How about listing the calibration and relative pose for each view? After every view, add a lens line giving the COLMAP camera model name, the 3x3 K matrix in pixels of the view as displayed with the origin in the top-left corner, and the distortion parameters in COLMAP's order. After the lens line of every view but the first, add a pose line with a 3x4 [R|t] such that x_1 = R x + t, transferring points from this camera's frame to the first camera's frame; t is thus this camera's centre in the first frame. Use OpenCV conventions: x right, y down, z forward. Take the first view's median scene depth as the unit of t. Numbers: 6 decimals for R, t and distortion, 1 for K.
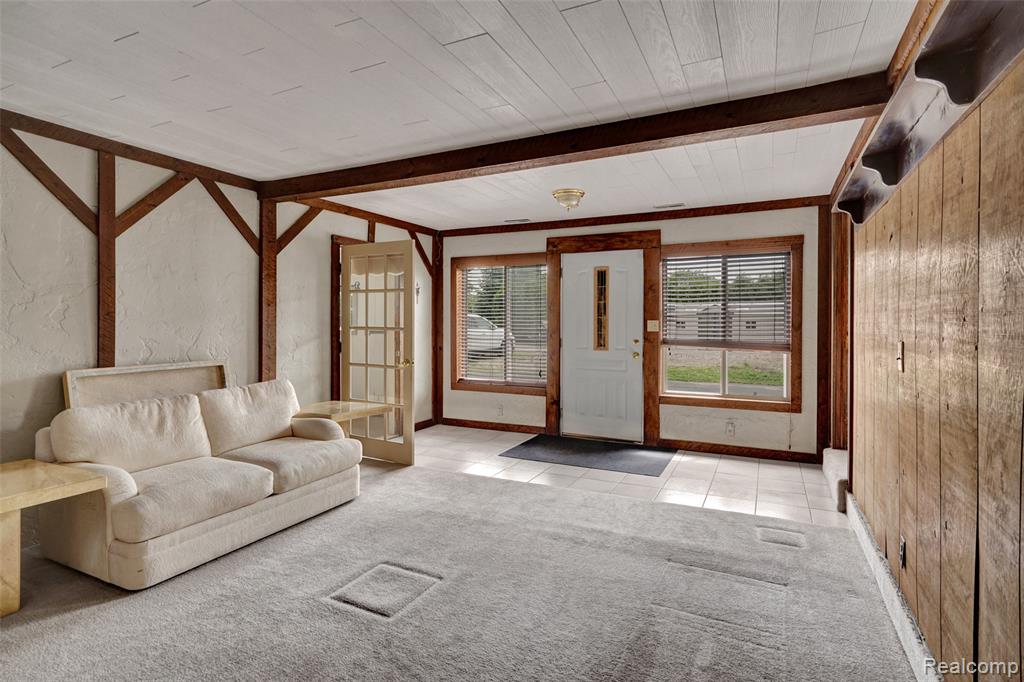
lens RADIAL K [[523.7, 0, 507.3], [0, 523.7, 333.8], [0, 0, 1]] dist [0.000961, 0.000576]
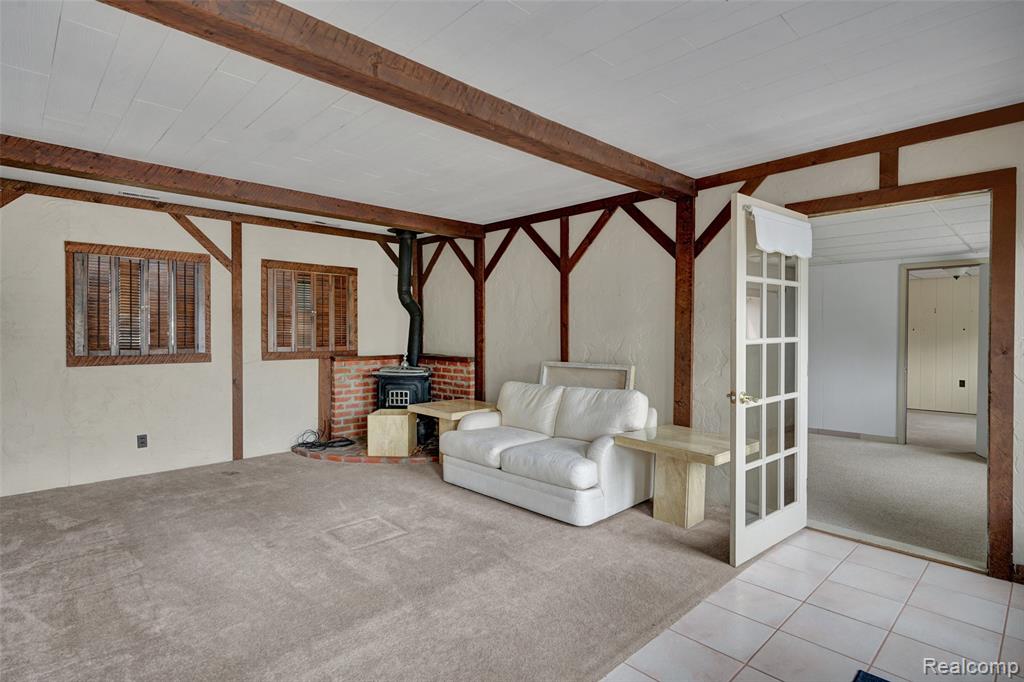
lens RADIAL K [[523.7, 0, 507.3], [0, 523.7, 333.8], [0, 0, 1]] dist [0.000961, 0.000576]
pose [[-0.341589, 0.002060, -0.939847, 0.672562], [-0.026860, 0.999568, 0.011953, -0.027071], [0.939466, 0.029328, -0.341386, 1.346049]]
